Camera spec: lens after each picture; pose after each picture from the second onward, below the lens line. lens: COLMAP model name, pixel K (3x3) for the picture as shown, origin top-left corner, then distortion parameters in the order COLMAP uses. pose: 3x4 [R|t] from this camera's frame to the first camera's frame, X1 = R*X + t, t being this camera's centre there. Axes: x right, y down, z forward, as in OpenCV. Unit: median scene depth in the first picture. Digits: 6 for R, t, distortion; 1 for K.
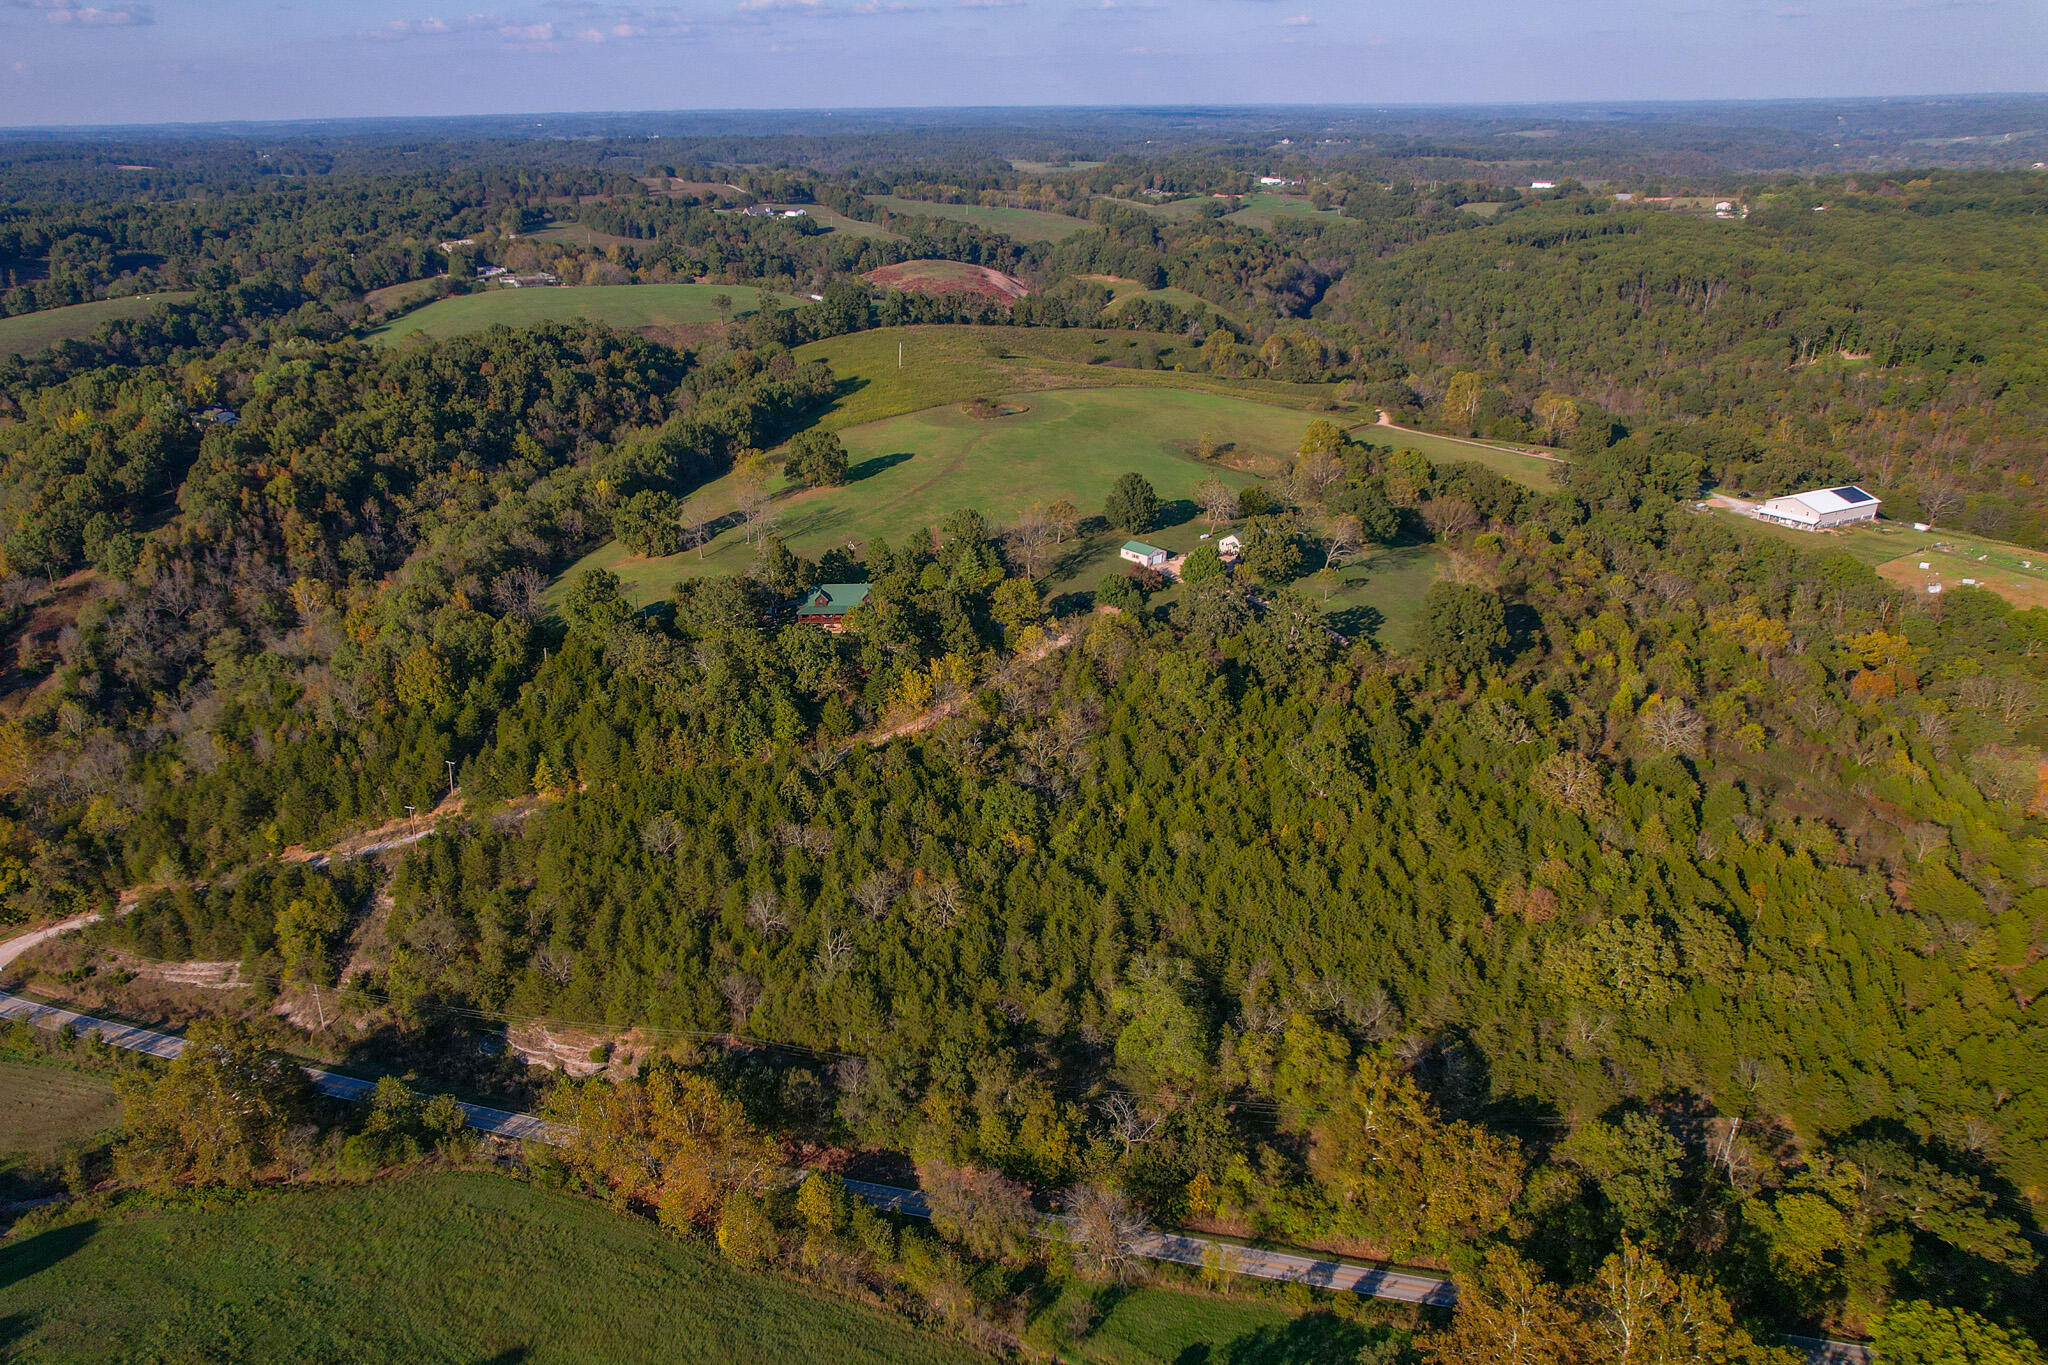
lens RADIAL K [[1526.7, 0, 842.8], [0, 1526.7, 808.8], [0, 0, 1]] dist [-0.068339, 0.062451]
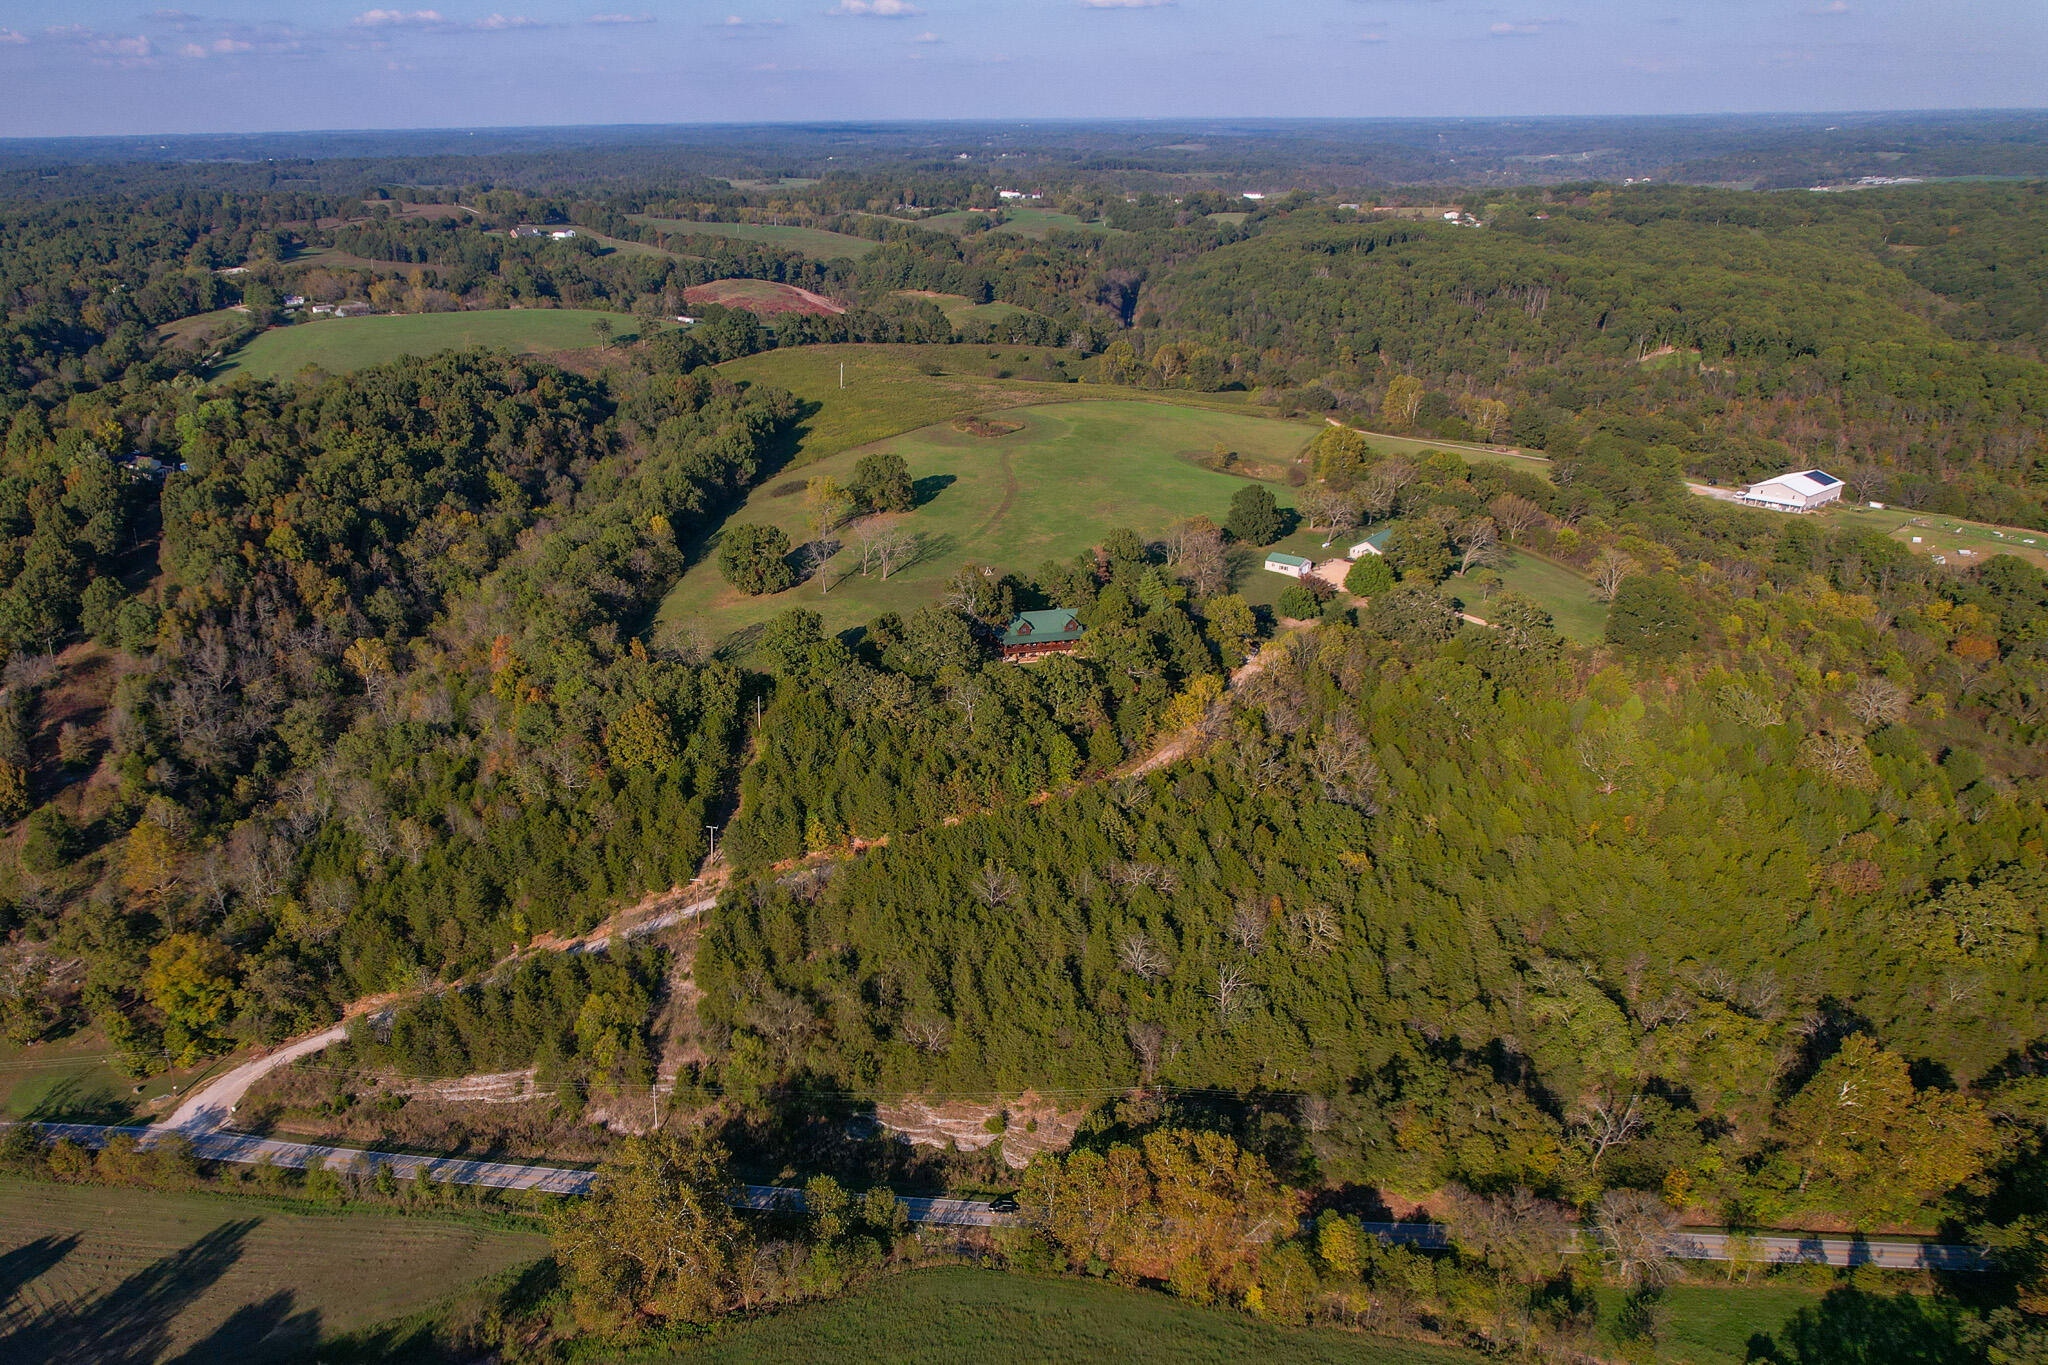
lens RADIAL K [[1572.9, 0, 810.2], [0, 1572.9, 815.1], [0, 0, 1]] dist [-0.070793, 0.067685]
pose [[0.980461, -0.079055, 0.180128, -0.284821], [0.082221, 0.996562, -0.010169, -0.017886], [-0.178705, 0.024780, 0.983591, 0.046965]]
